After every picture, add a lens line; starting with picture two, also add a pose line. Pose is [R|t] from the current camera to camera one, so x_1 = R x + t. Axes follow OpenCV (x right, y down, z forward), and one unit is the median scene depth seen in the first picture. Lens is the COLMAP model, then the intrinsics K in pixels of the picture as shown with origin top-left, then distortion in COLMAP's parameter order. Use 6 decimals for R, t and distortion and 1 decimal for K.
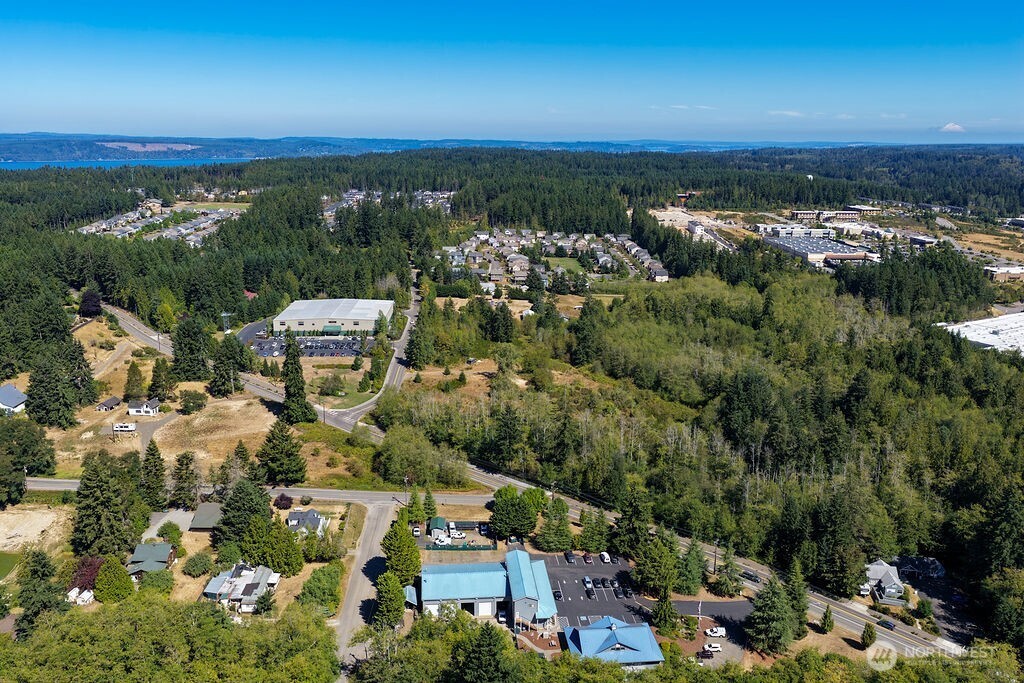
lens RADIAL K [[849.2, 0, 513.8], [0, 849.2, 346.6], [0, 0, 1]] dist [-0.012762, 0.037763]
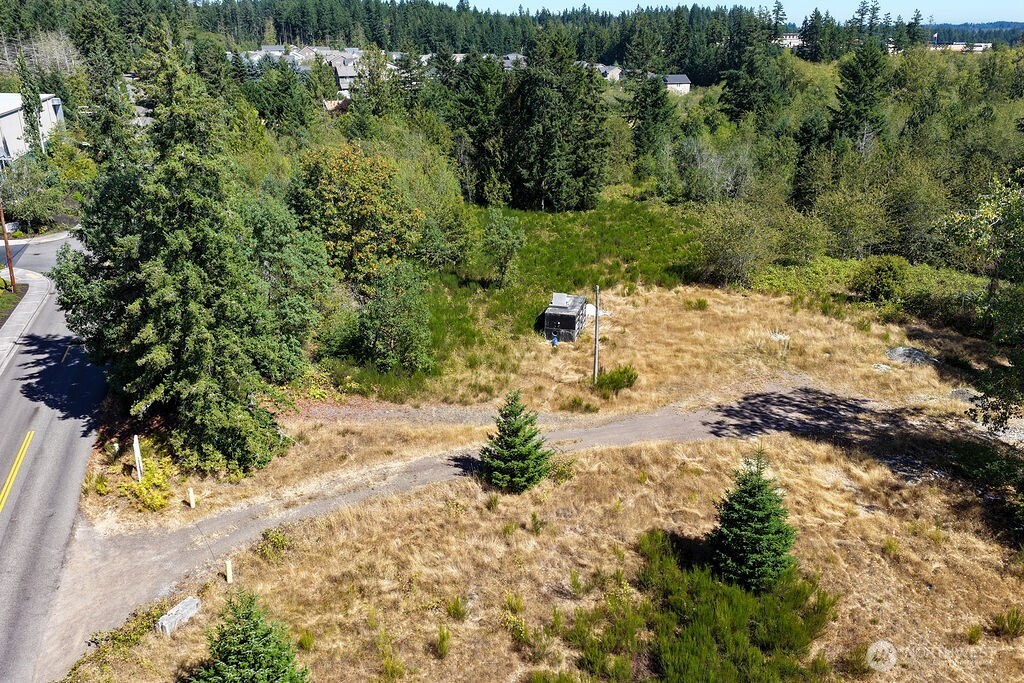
lens RADIAL K [[849.2, 0, 513.8], [0, 849.2, 346.6], [0, 0, 1]] dist [-0.012762, 0.037763]
pose [[0.960136, -0.106682, 0.258376, -0.087803], [0.078199, 0.989913, 0.118138, 0.003277], [-0.268373, -0.093223, 0.958794, 0.760730]]
